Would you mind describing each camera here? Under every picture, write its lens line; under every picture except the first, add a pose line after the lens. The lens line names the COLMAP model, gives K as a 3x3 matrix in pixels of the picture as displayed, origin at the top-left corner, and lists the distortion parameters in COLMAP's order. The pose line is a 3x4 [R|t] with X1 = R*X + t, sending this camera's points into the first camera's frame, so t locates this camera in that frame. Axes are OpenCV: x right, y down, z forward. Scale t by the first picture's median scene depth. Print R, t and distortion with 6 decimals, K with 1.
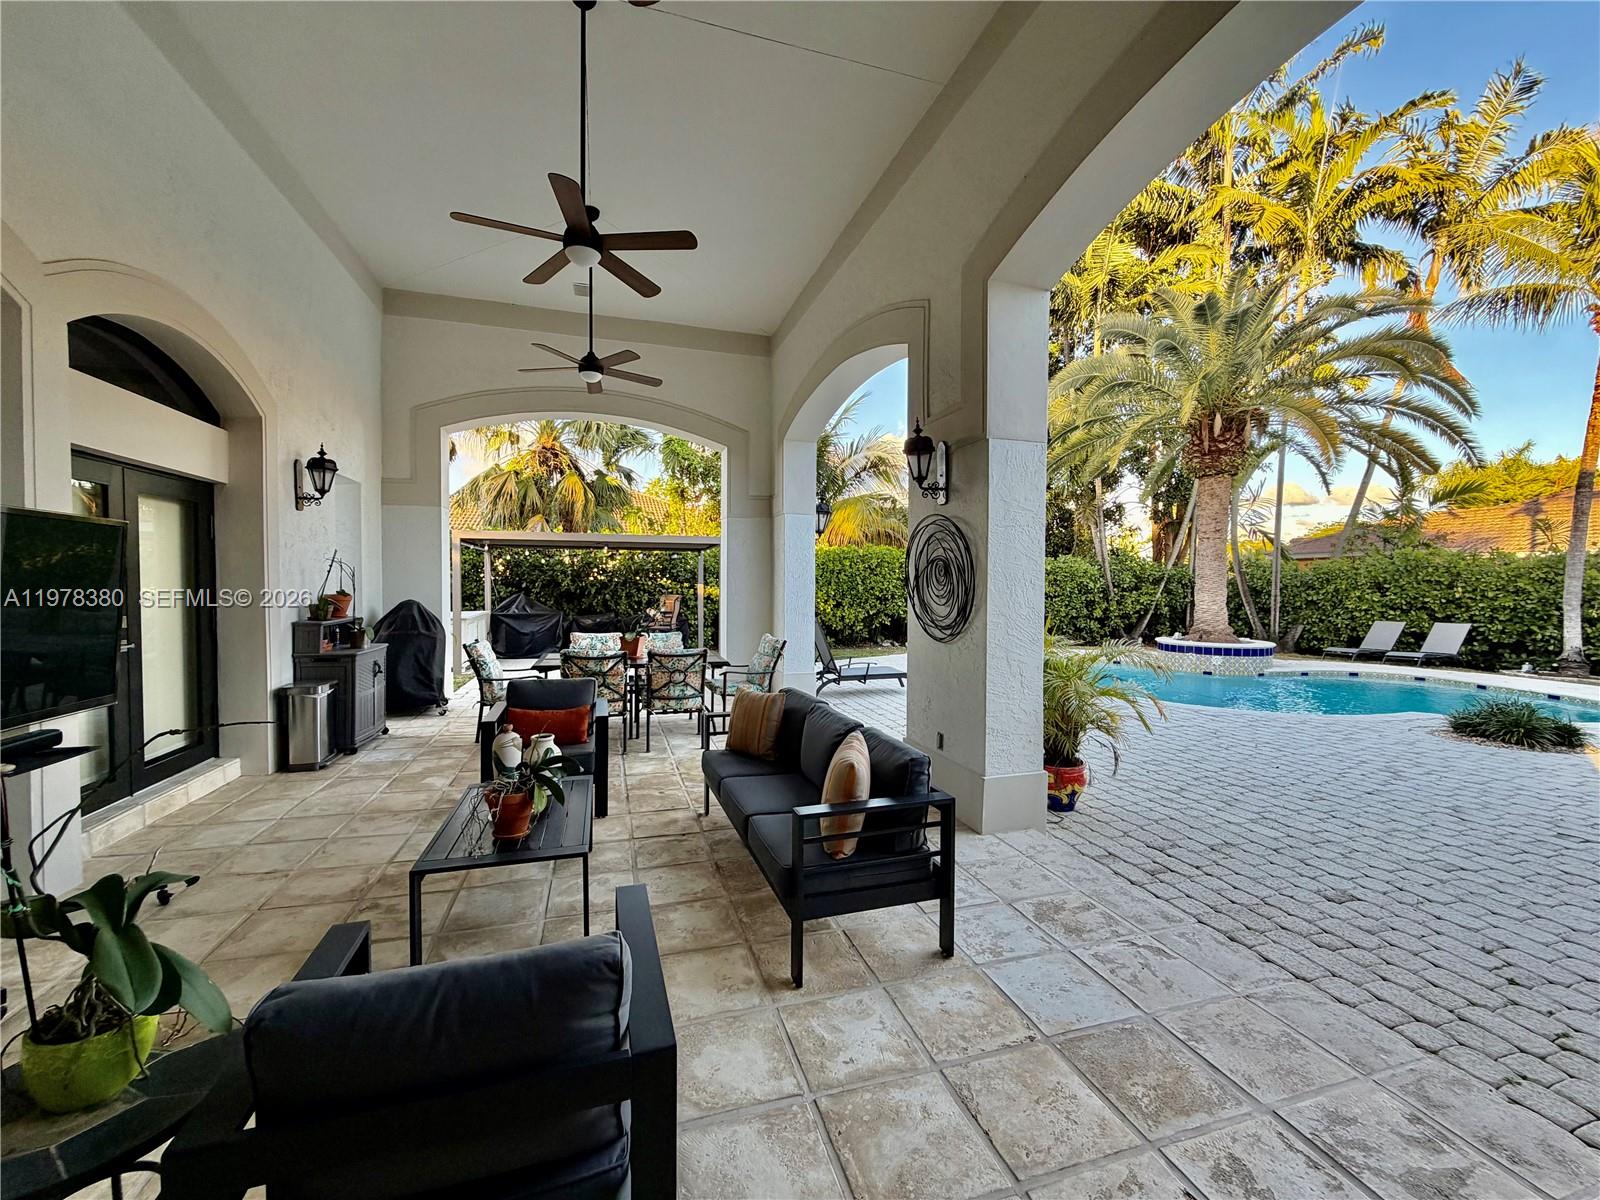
lens RADIAL K [[635.4, 0, 796.0], [0, 635.4, 597.6], [0, 0, 1]] dist [0.000382, -0.000210]
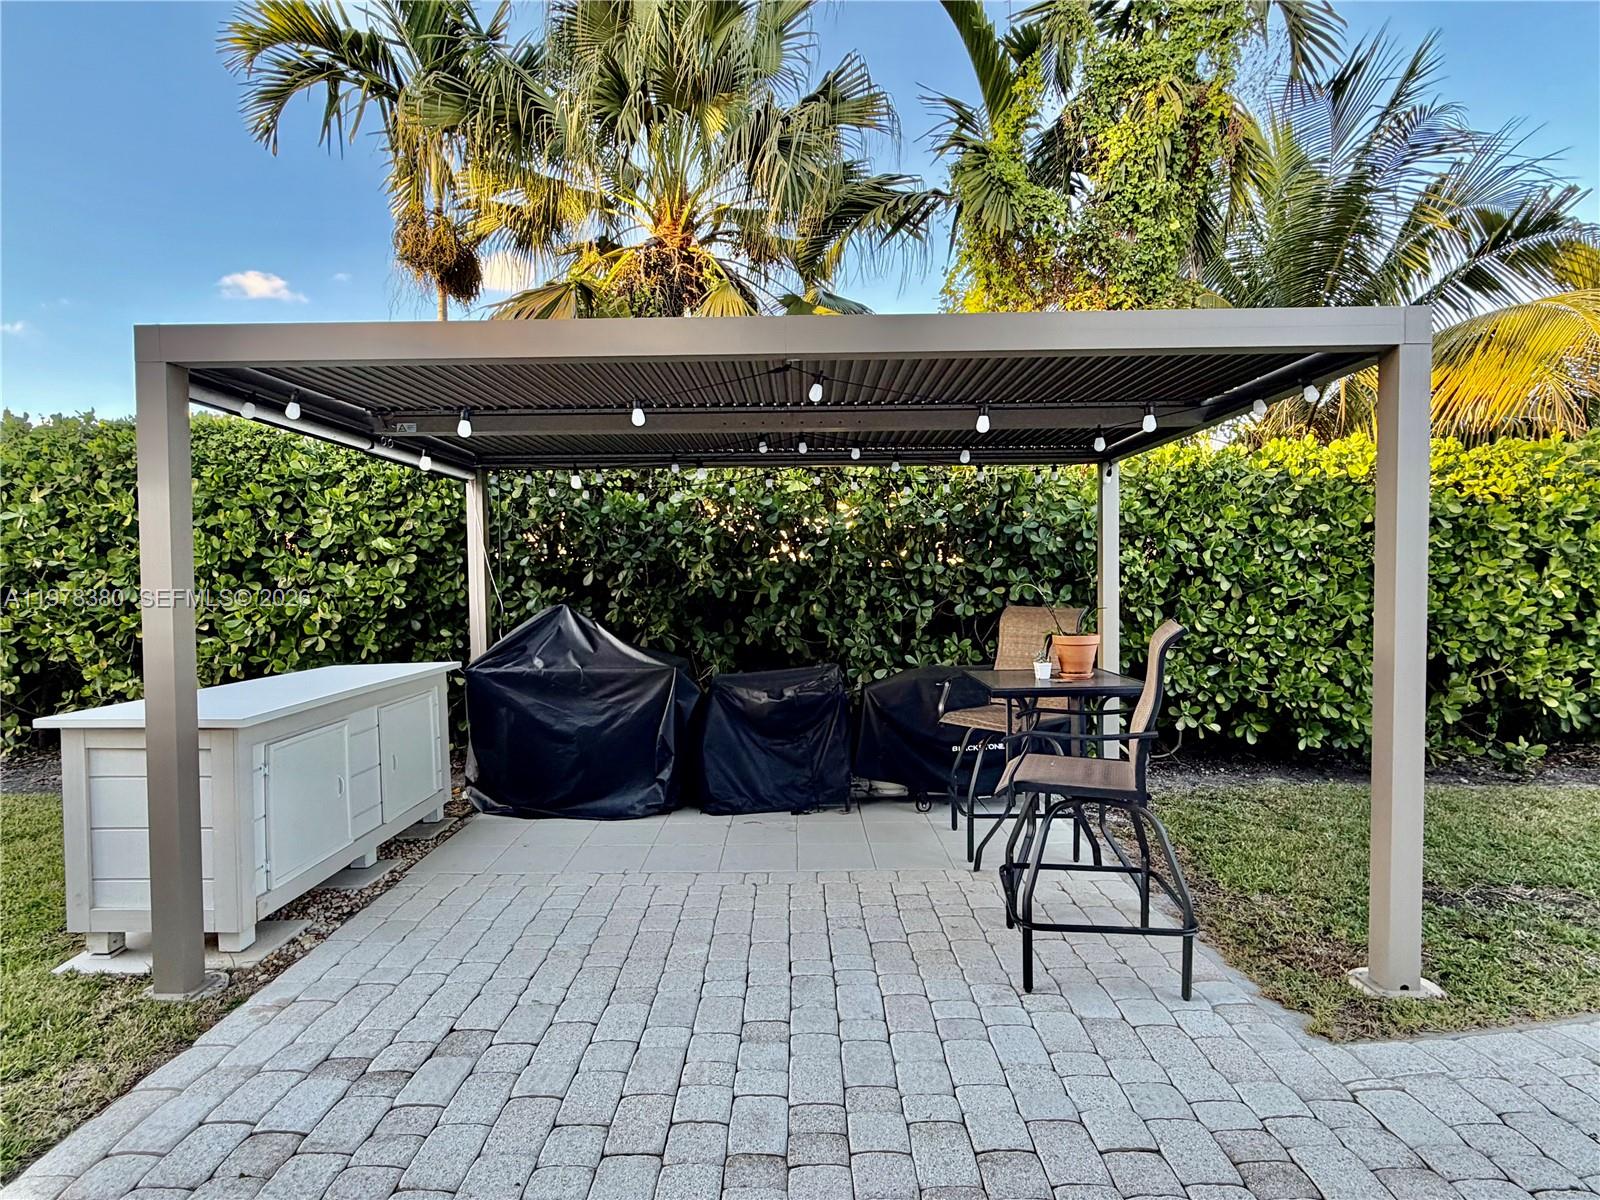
lens RADIAL K [[818.5, 0, 793.1], [0, 818.5, 599.0], [0, 0, 1]] dist [-0.003342, -0.000564]
pose [[0.952623, -0.006123, -0.304093, -0.200400], [0.007393, 0.999968, 0.003027, -0.010017], [0.304065, -0.005132, 0.952638, 0.662400]]
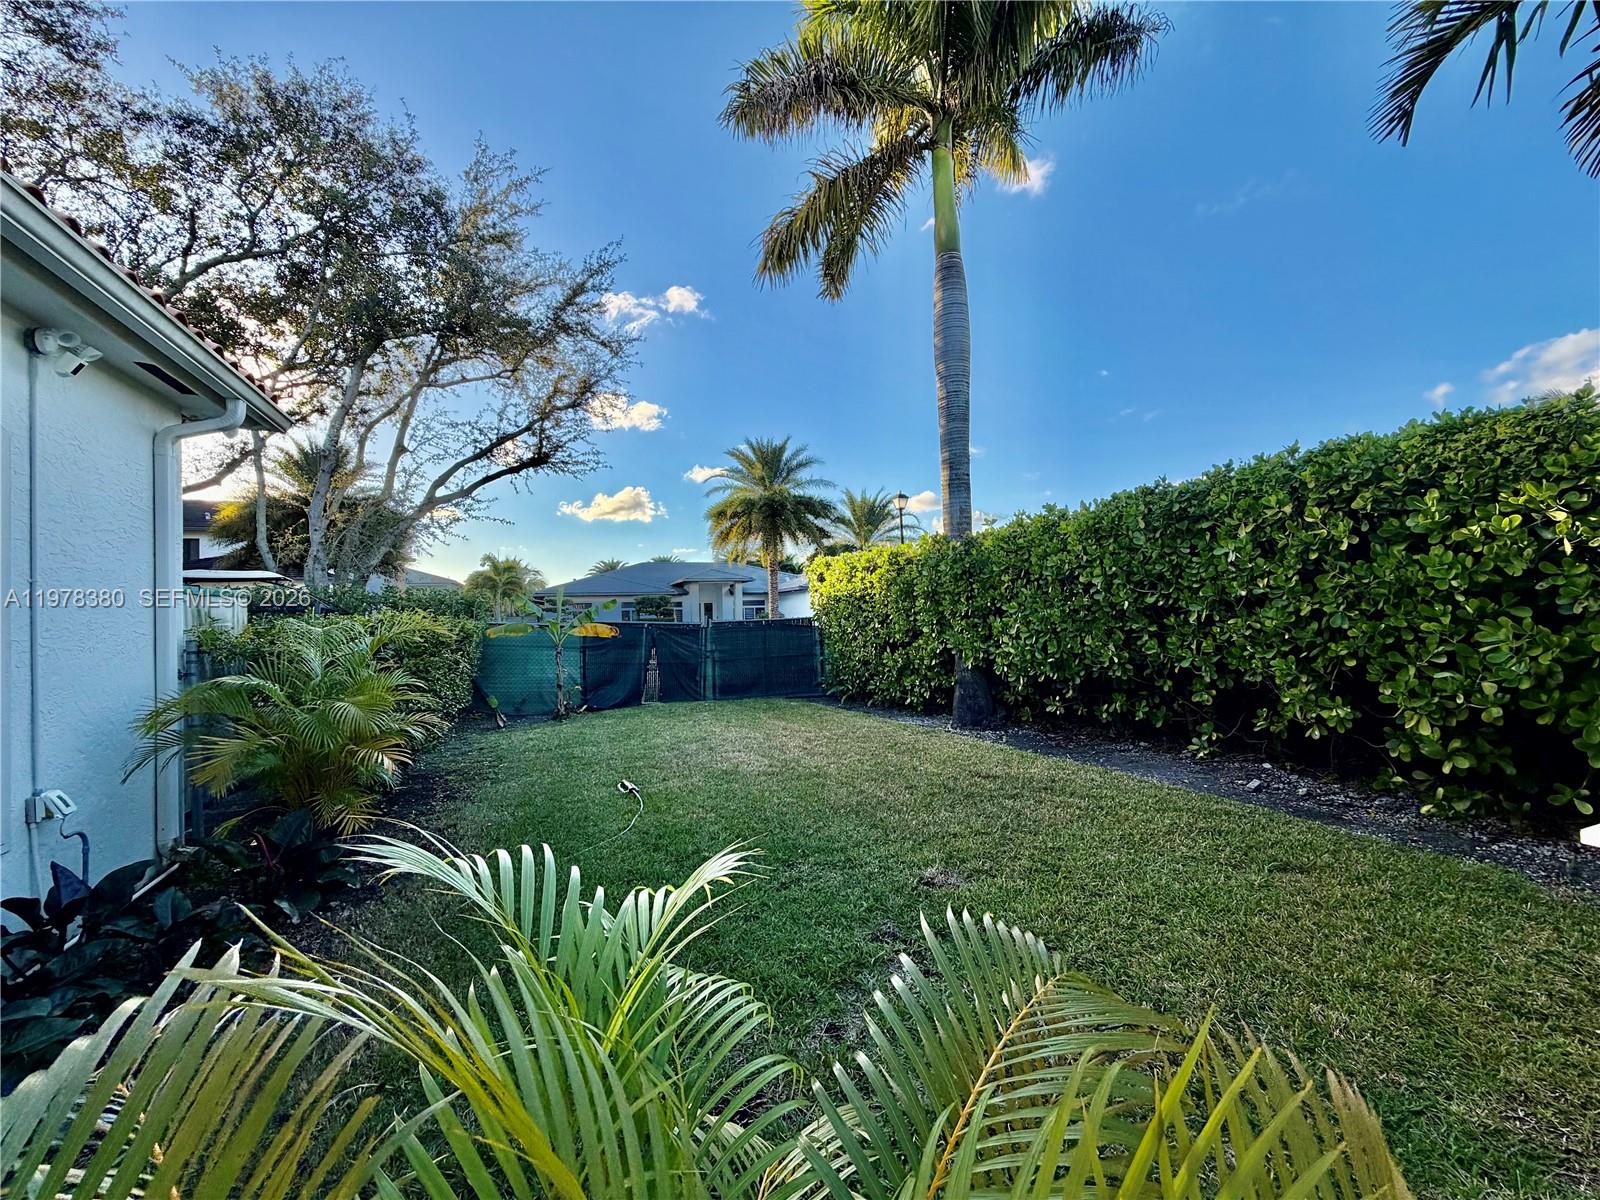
lens RADIAL K [[635.4, 0, 799.9], [0, 635.4, 602.6], [0, 0, 1]] dist [0.000382, -0.000210]
pose [[0.072240, -0.026390, -0.997038, -0.390691], [0.000366, 0.999651, -0.026433, -0.015615], [0.997387, 0.001544, 0.072225, 0.666864]]
